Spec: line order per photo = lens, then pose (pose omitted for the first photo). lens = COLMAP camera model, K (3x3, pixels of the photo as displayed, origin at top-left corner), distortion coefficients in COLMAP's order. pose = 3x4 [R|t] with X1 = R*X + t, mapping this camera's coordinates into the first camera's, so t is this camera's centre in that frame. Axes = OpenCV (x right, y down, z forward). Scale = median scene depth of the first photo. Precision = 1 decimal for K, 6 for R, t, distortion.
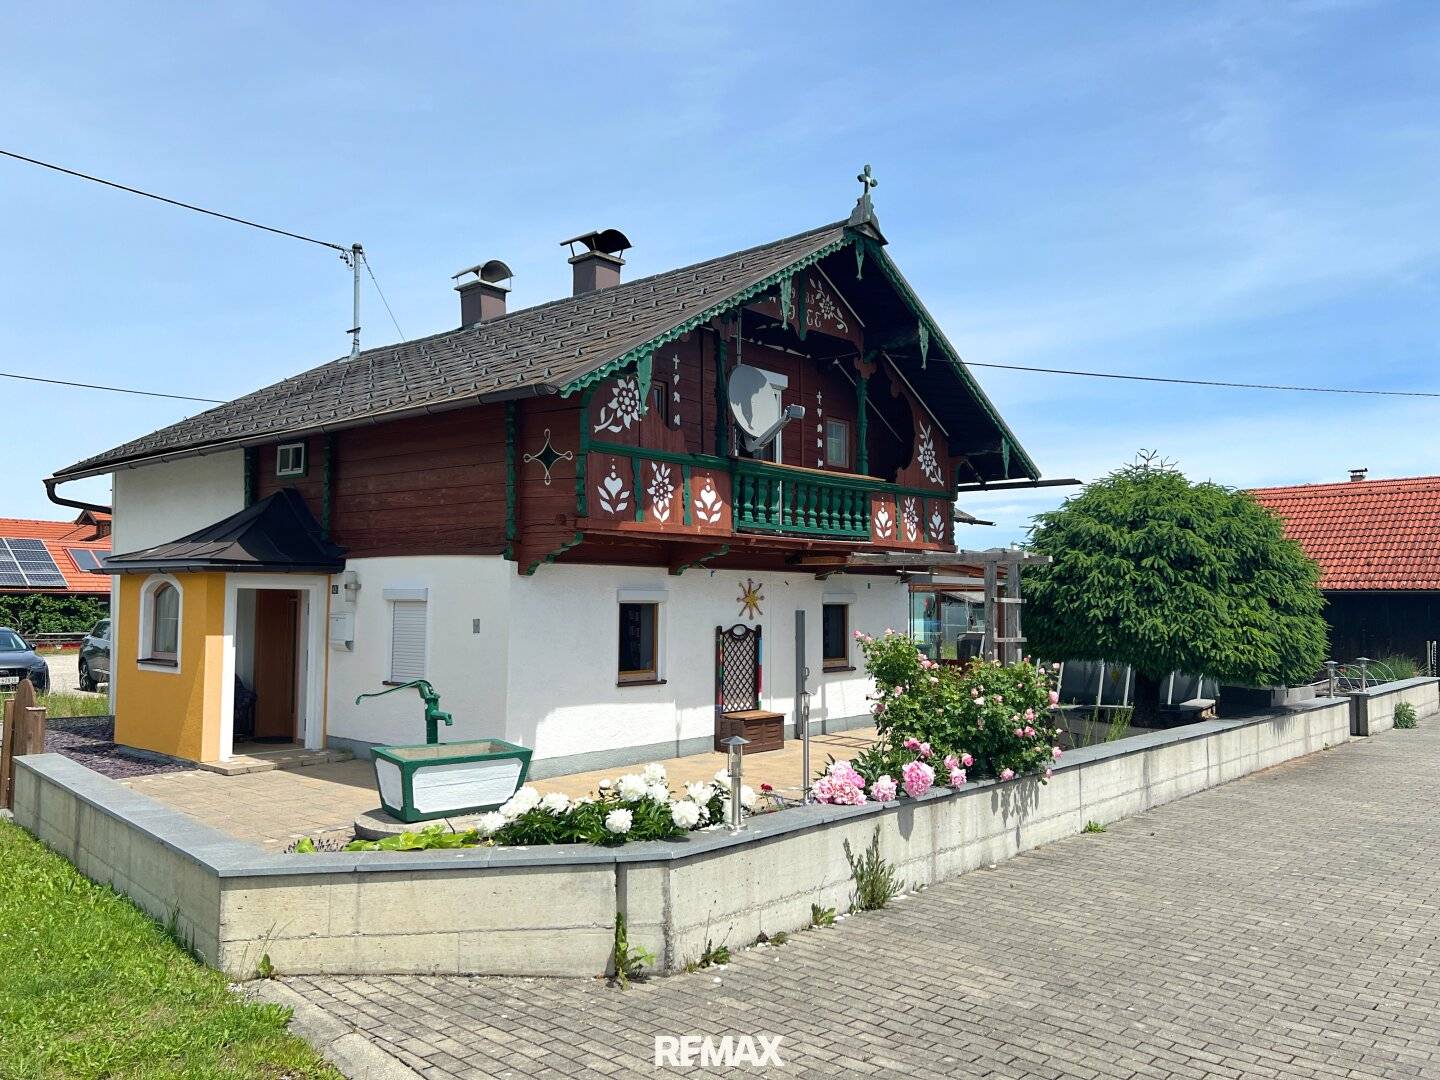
lens RADIAL K [[1069.6, 0, 720.0], [0, 1069.6, 540.0], [0, 0, 1]] dist [0.089198, -0.137197]
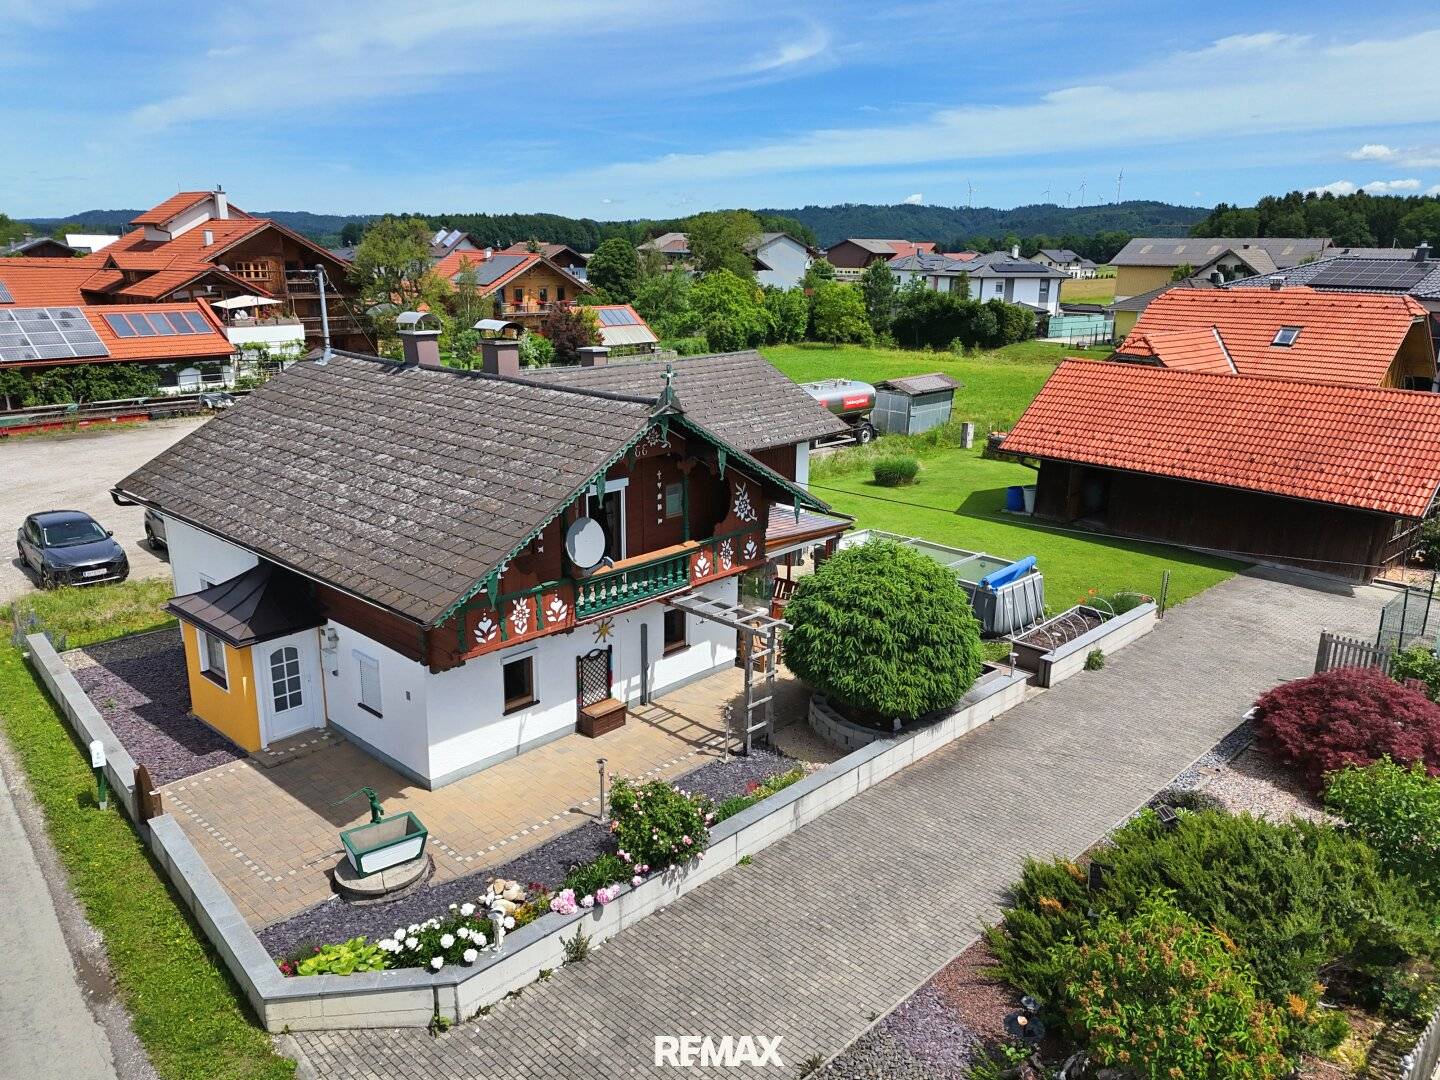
lens RADIAL K [[1046.5, 0, 720.0], [0, 1046.5, 540.0], [0, 0, 1]] dist [0.092067, -0.128264]
pose [[0.999605, 0.015394, -0.023497, 0.249044], [-0.006897, 0.945363, 0.325947, -0.601705], [0.027231, -0.325657, 0.945096, -0.365308]]
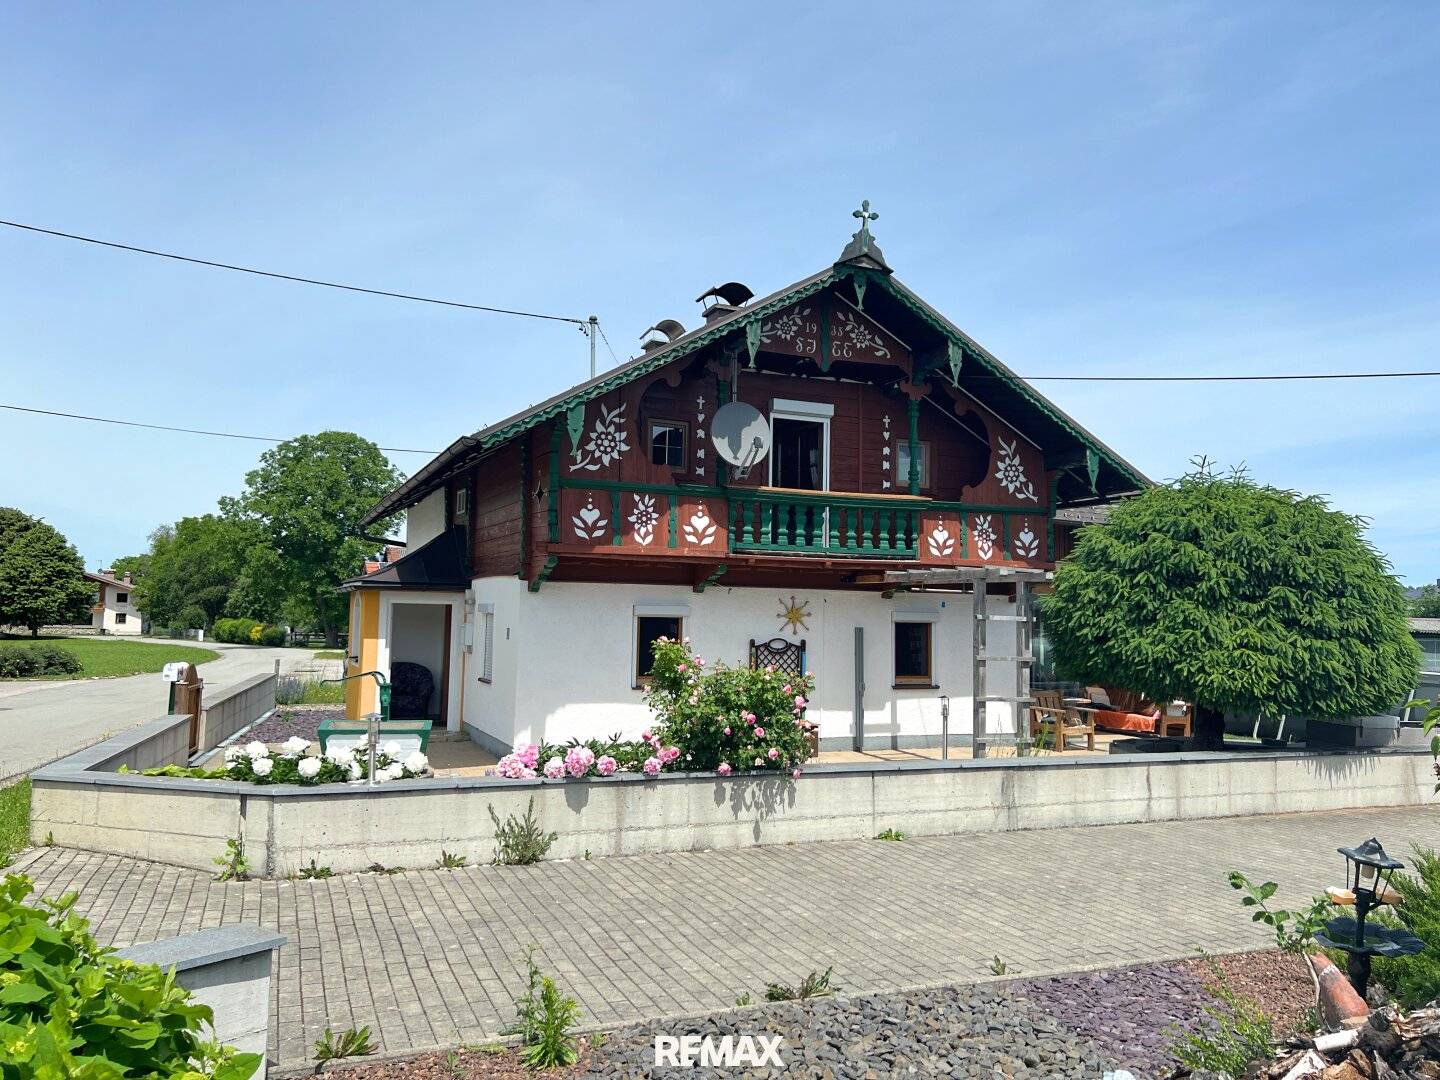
lens RADIAL K [[1069.6, 0, 720.0], [0, 1069.6, 540.0], [0, 0, 1]] dist [0.089198, -0.137197]
pose [[0.901166, -0.022156, -0.432907, 0.479257], [0.012372, 0.999601, -0.025404, 0.006823], [0.433297, 0.017537, 0.901080, 0.002386]]
